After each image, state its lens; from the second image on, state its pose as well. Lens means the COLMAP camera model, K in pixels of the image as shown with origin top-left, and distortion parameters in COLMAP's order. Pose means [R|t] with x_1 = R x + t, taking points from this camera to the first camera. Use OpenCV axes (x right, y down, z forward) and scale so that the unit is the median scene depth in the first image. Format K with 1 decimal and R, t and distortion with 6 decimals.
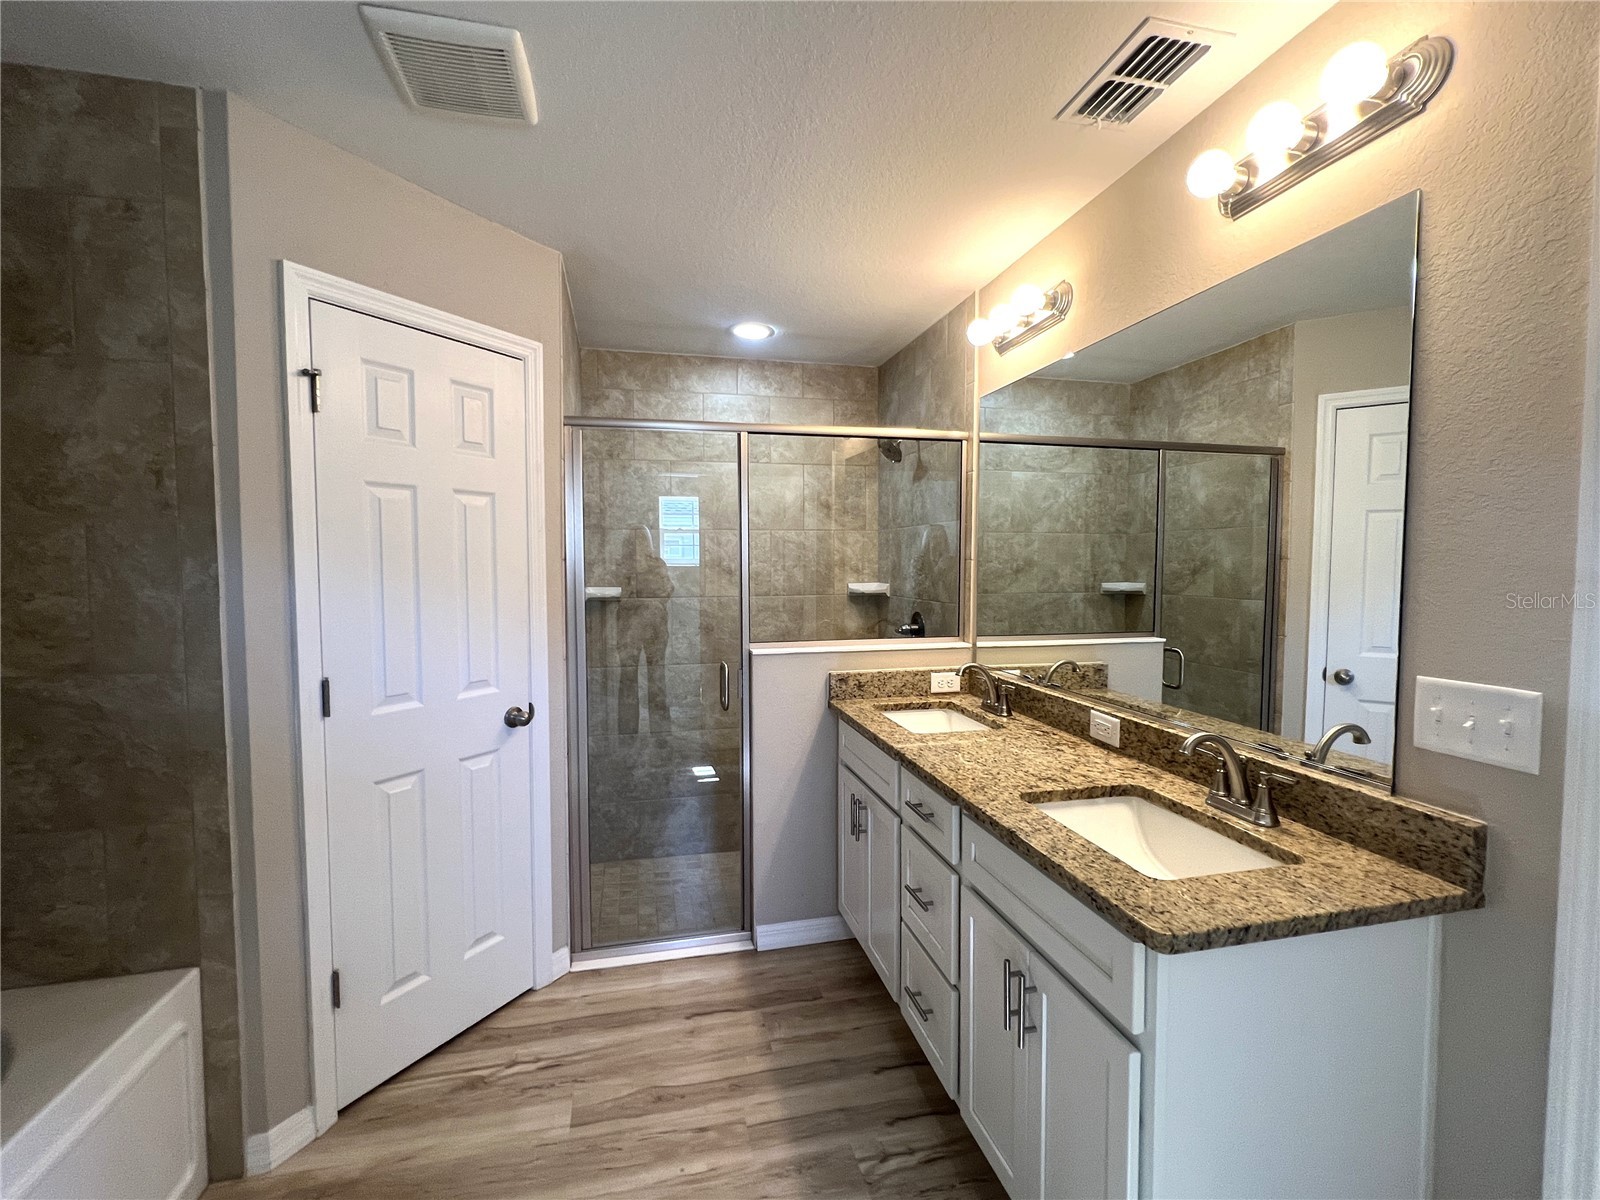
lens RADIAL K [[702.8, 0, 799.4], [0, 702.8, 599.4], [0, 0, 1]] dist [0.000974, 0.000099]
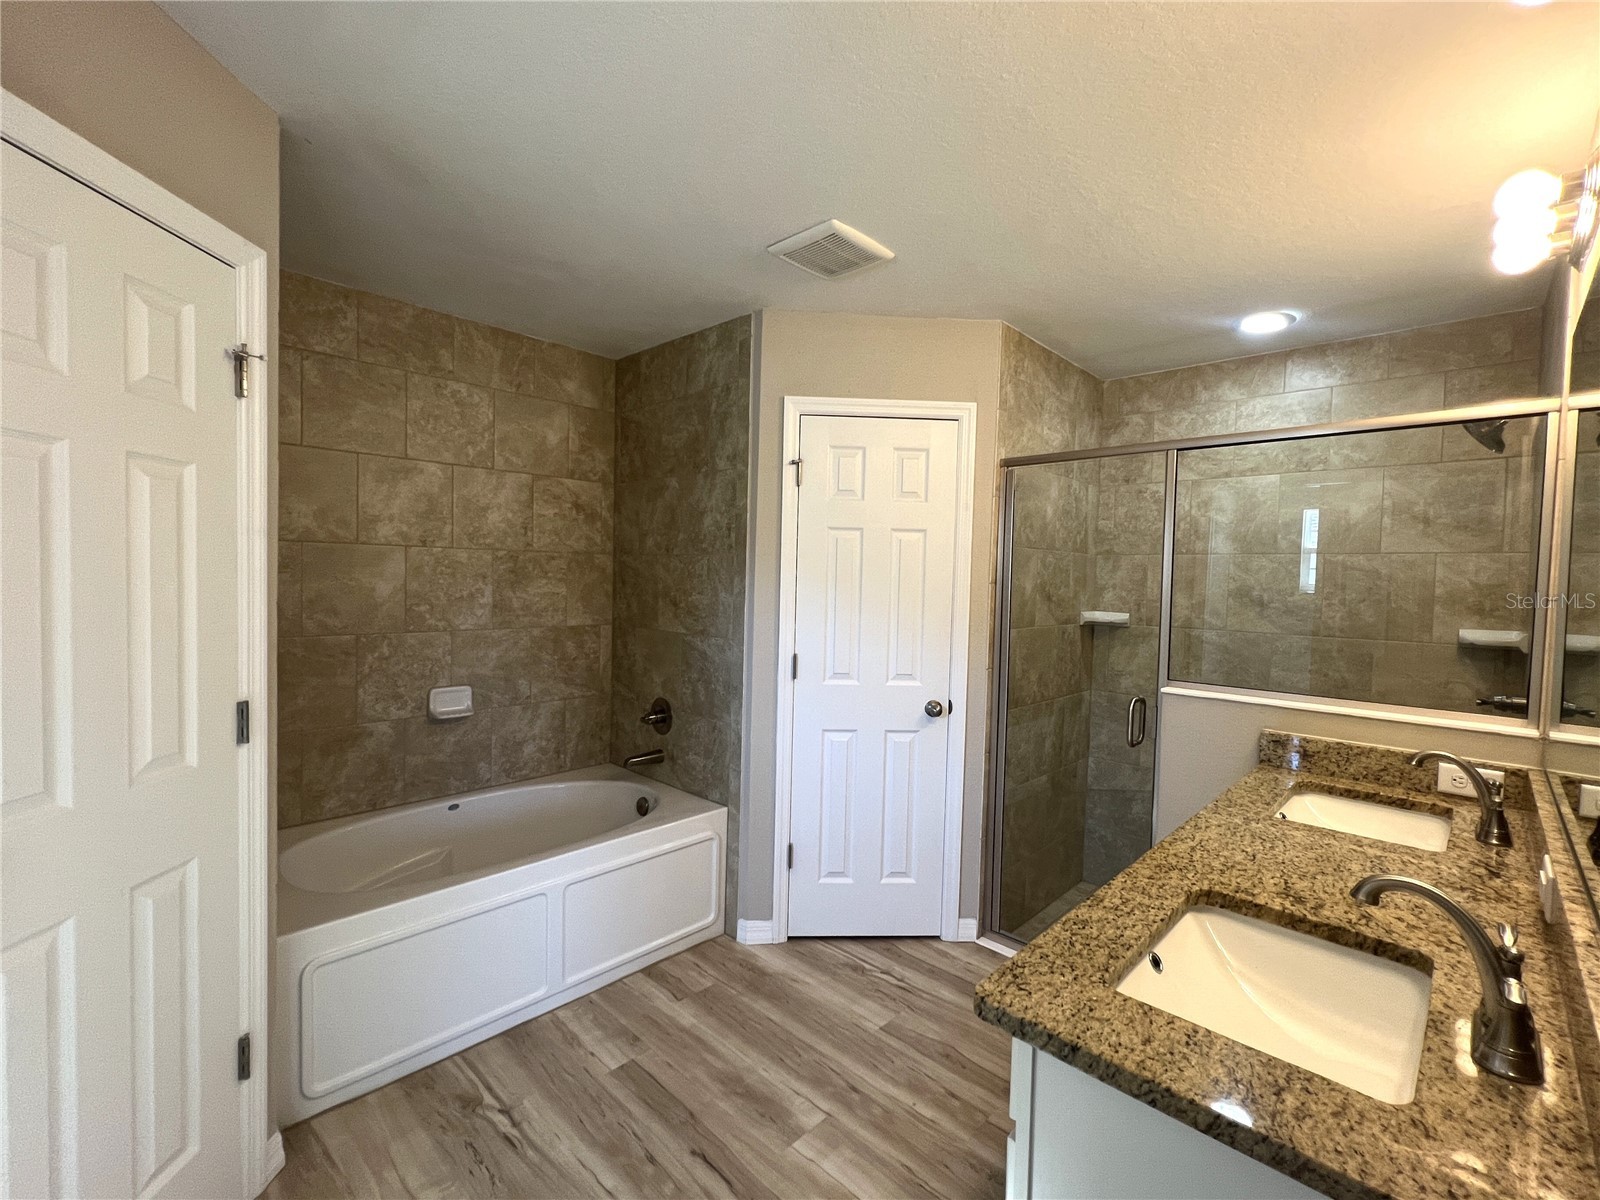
lens RADIAL K [[702.8, 0, 799.2], [0, 702.8, 601.0], [0, 0, 1]] dist [0.000974, 0.000099]
pose [[0.544906, 0.046037, -0.837232, 0.586460], [-0.071649, 0.997396, 0.008212, -0.018041], [0.835430, 0.055512, 0.546786, 0.133914]]
